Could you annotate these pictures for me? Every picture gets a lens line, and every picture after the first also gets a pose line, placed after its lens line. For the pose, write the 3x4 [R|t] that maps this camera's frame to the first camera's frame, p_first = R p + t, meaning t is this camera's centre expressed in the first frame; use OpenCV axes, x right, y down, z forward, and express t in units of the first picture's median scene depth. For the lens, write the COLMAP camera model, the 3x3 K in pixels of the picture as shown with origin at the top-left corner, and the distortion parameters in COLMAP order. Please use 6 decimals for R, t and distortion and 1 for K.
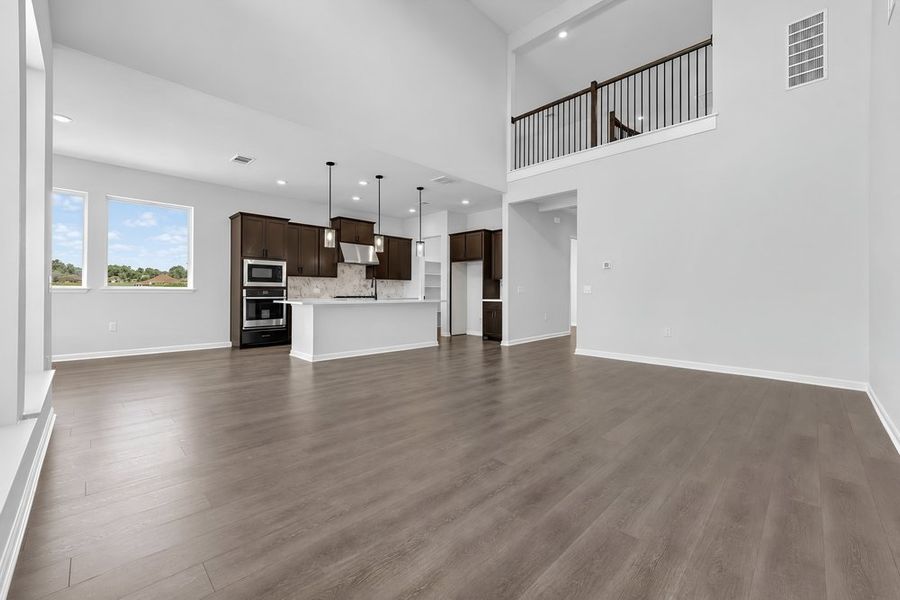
lens RADIAL K [[366.8, 0, 449.7], [0, 366.8, 292.7], [0, 0, 1]] dist [-0.000503, -0.000124]
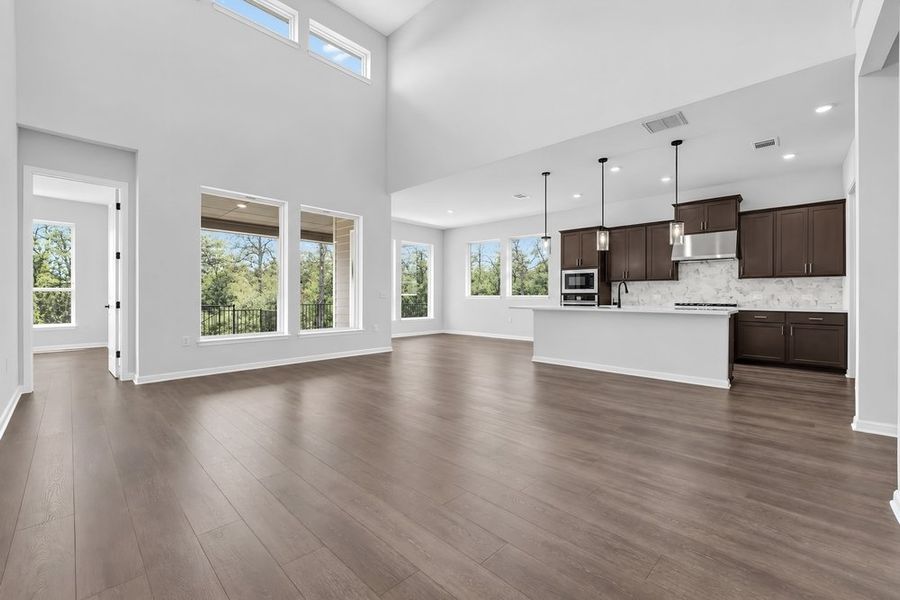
lens RADIAL K [[366.8, 0, 449.7], [0, 366.8, 292.7], [0, 0, 1]] dist [-0.000503, -0.000124]
pose [[0.039029, -0.019127, -0.999055, 0.494115], [-0.003561, 0.999808, -0.019281, 0.003358], [0.999232, 0.004310, 0.038954, 0.493973]]
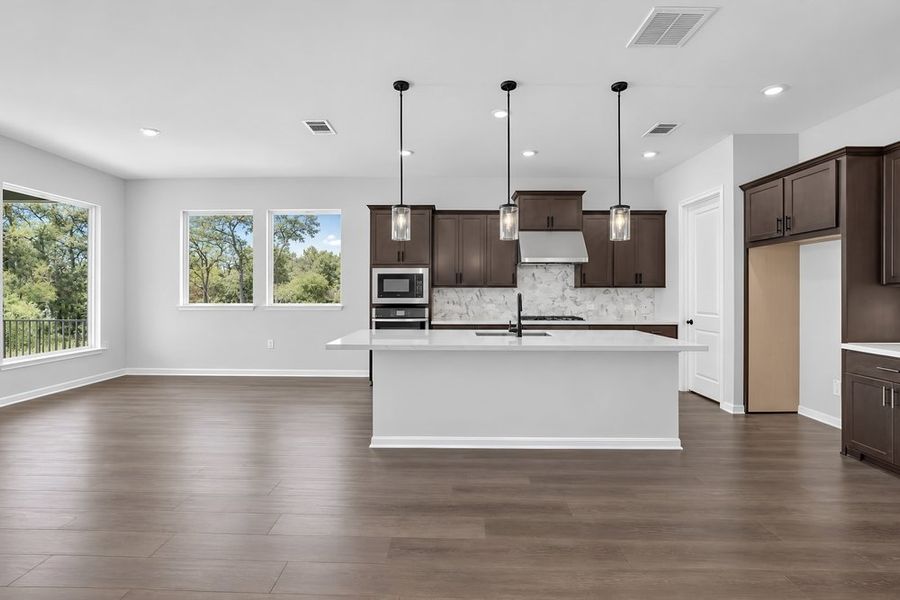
lens RADIAL K [[371.4, 0, 450.0], [0, 371.4, 300.0], [0, 0, 1]] dist [-0.024671, 0.000033]
pose [[0.695160, 0.014498, -0.718709, 0.079546], [0.002591, 0.999740, 0.022673, -0.035384], [0.718850, -0.017624, 0.694942, 0.484074]]
